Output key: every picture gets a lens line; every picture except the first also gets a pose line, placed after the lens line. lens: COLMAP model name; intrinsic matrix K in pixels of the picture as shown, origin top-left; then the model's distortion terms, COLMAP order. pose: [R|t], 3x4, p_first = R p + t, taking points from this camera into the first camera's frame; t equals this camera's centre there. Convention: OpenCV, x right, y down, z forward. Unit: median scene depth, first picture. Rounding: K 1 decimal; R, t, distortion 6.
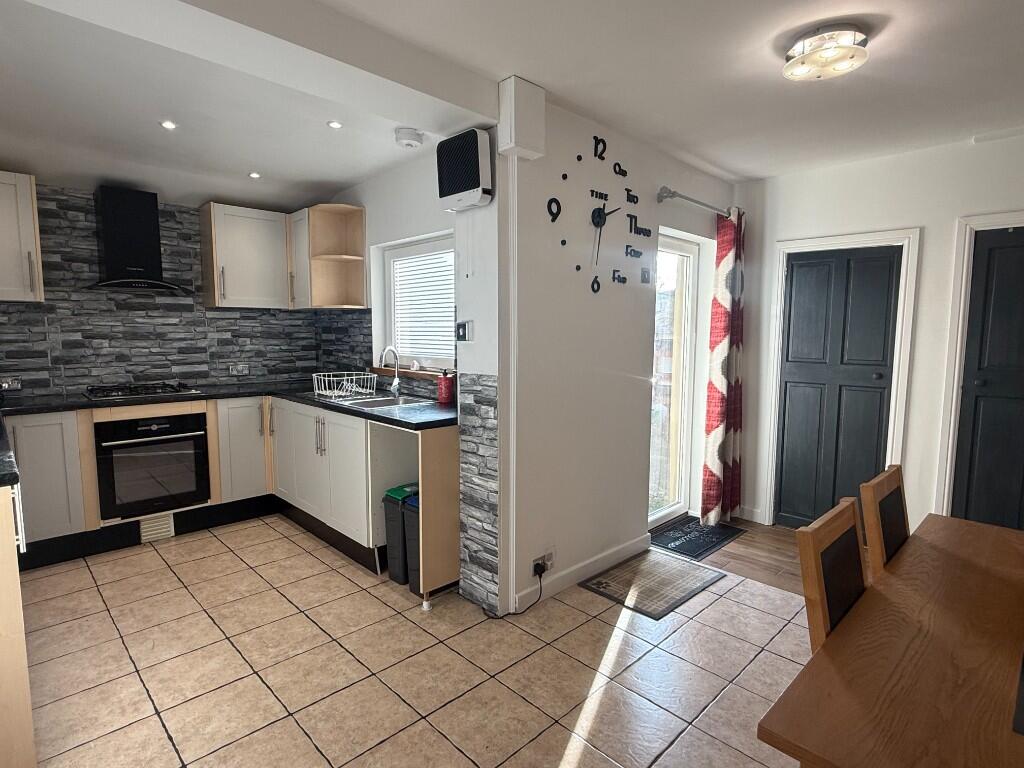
lens RADIAL K [[537.1, 0, 507.0], [0, 537.1, 385.0], [0, 0, 1]] dist [0.002637, -0.000551]
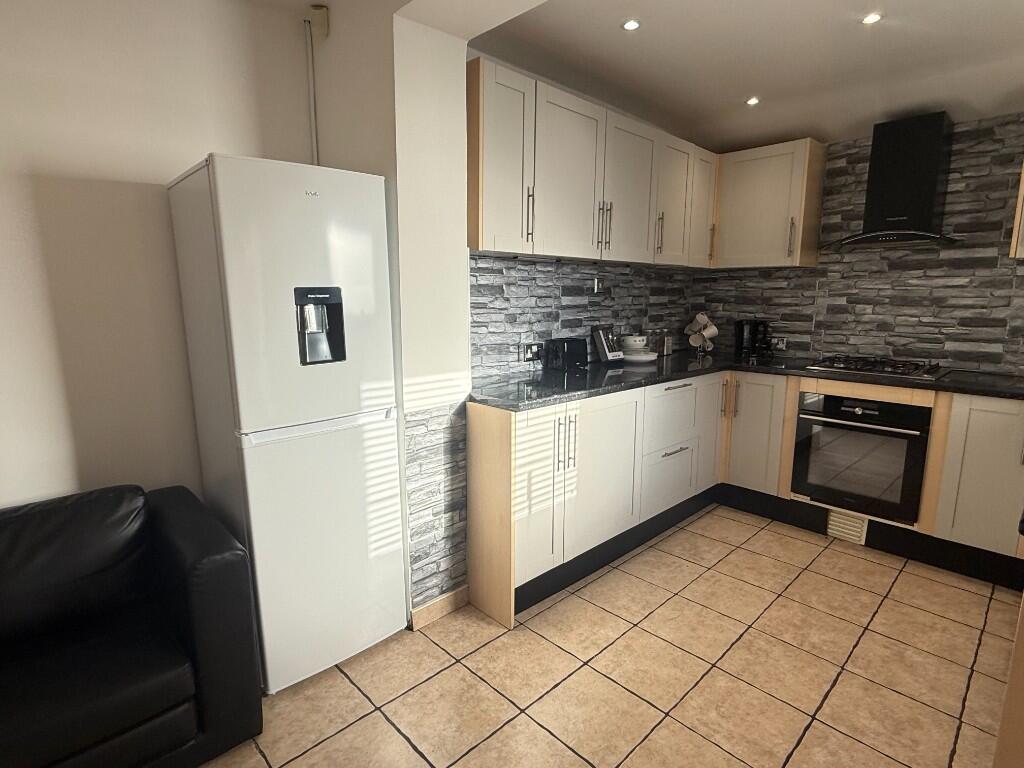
lens RADIAL K [[537.1, 0, 511.8], [0, 537.1, 384.1], [0, 0, 1]] dist [0.002637, -0.000551]
pose [[-0.001917, 0.161462, -0.986877, 0.154927], [-0.103231, 0.981574, 0.160795, -0.038849], [0.994656, 0.102184, 0.014786, 0.421900]]
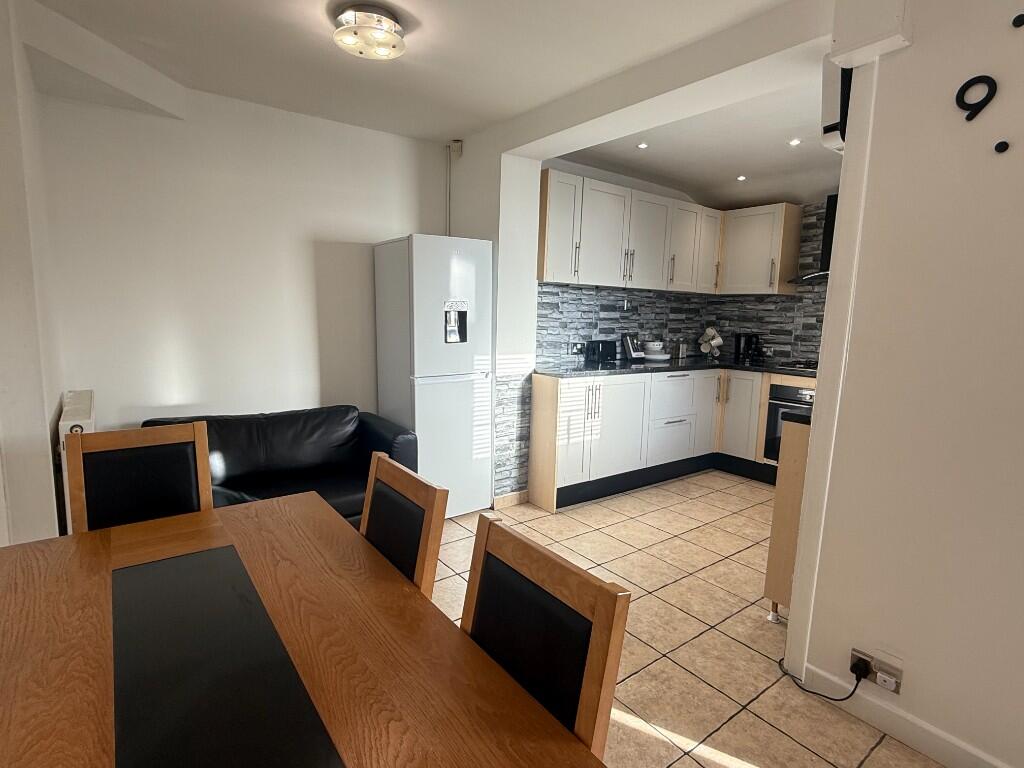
lens RADIAL K [[537.1, 0, 510.6], [0, 537.1, 386.1], [0, 0, 1]] dist [0.002637, -0.000551]
pose [[-0.123589, 0.130253, -0.983748, 0.551657], [-0.126701, 0.981163, 0.145828, -0.032916], [0.984212, 0.142664, -0.104758, 0.450704]]
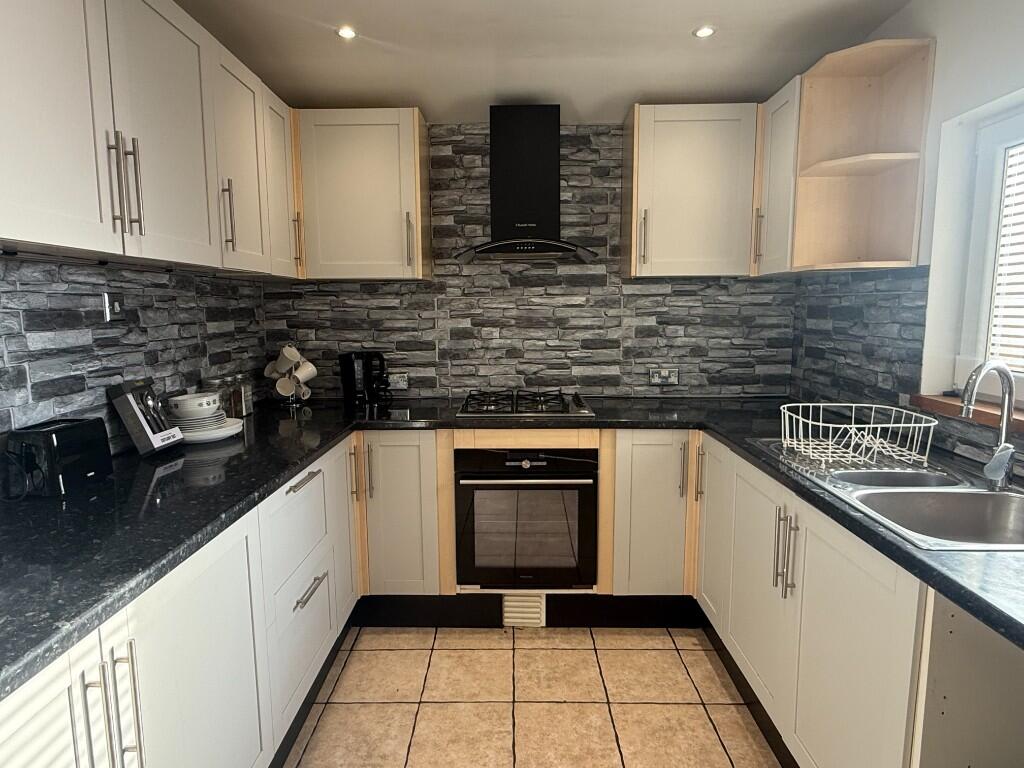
lens RADIAL K [[603.5, 0, 506.3], [0, 603.5, 385.3], [0, 0, 1]] dist [0.000410, -0.000969]
pose [[0.708024, 0.083304, -0.701258, -0.154861], [-0.061879, 0.996517, 0.055903, -0.054137], [0.703473, 0.003812, 0.710712, 0.433431]]
